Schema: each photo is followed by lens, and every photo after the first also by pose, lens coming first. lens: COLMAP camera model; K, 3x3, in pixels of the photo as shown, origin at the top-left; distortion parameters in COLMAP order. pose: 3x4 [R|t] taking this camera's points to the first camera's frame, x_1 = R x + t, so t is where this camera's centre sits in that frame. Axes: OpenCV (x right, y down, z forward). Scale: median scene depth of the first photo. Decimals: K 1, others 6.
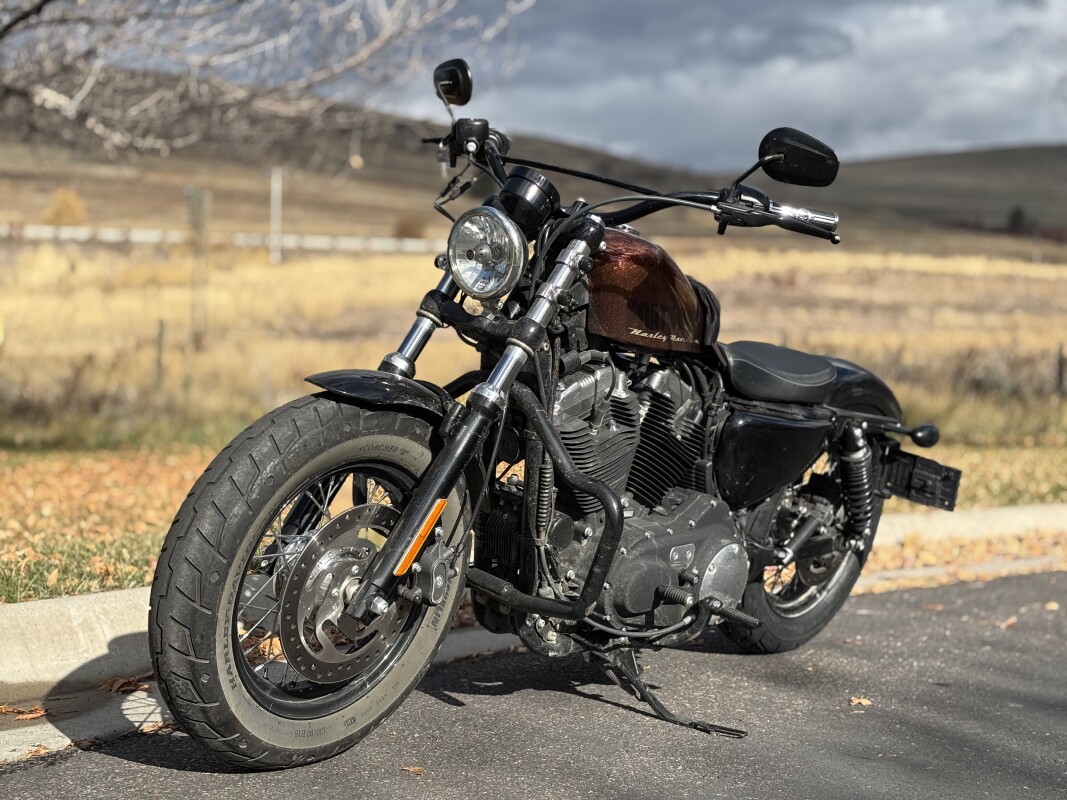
lens RADIAL K [[1601.0, 0, 533.5], [0, 1601.0, 400.0], [0, 0, 1]] dist [0.481948, -1.679990]
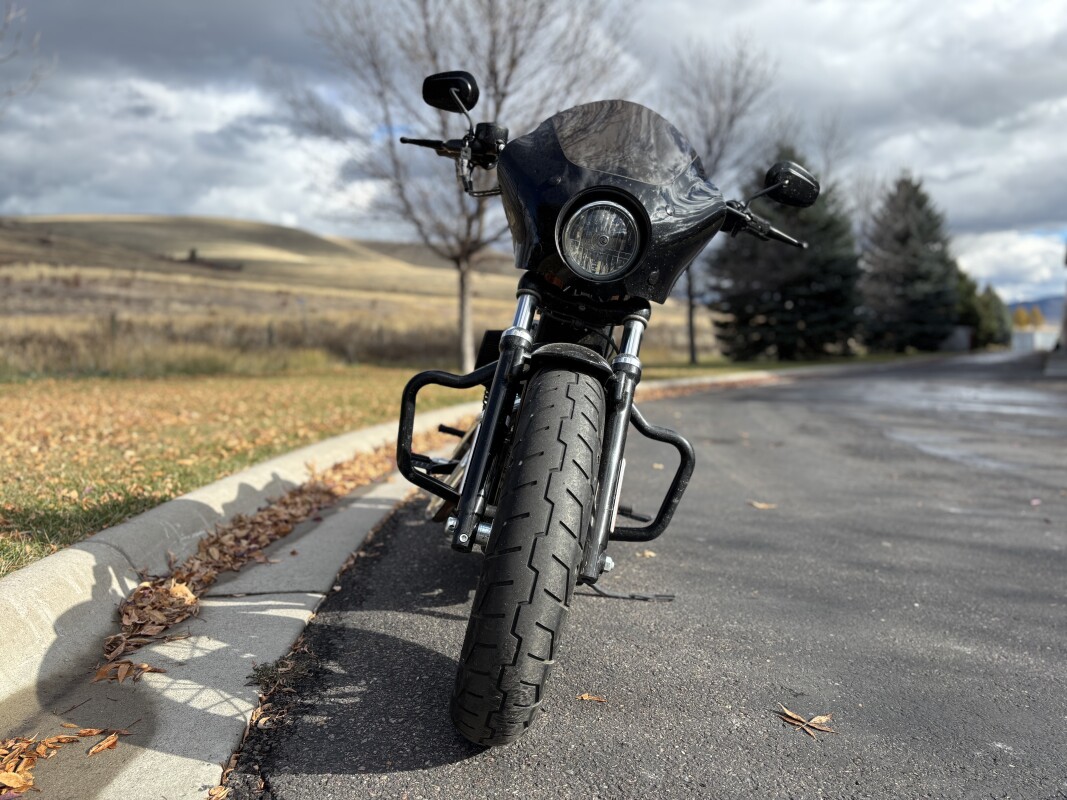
lens RADIAL K [[807.8, 0, 533.0], [0, 807.8, 373.1], [0, 0, 1]] dist [0.008546, 0.002935]
pose [[0.766481, -0.034952, 0.641315, -0.287535], [0.016030, 0.999248, 0.035301, -0.010571], [-0.642066, -0.016777, 0.766465, 0.386279]]
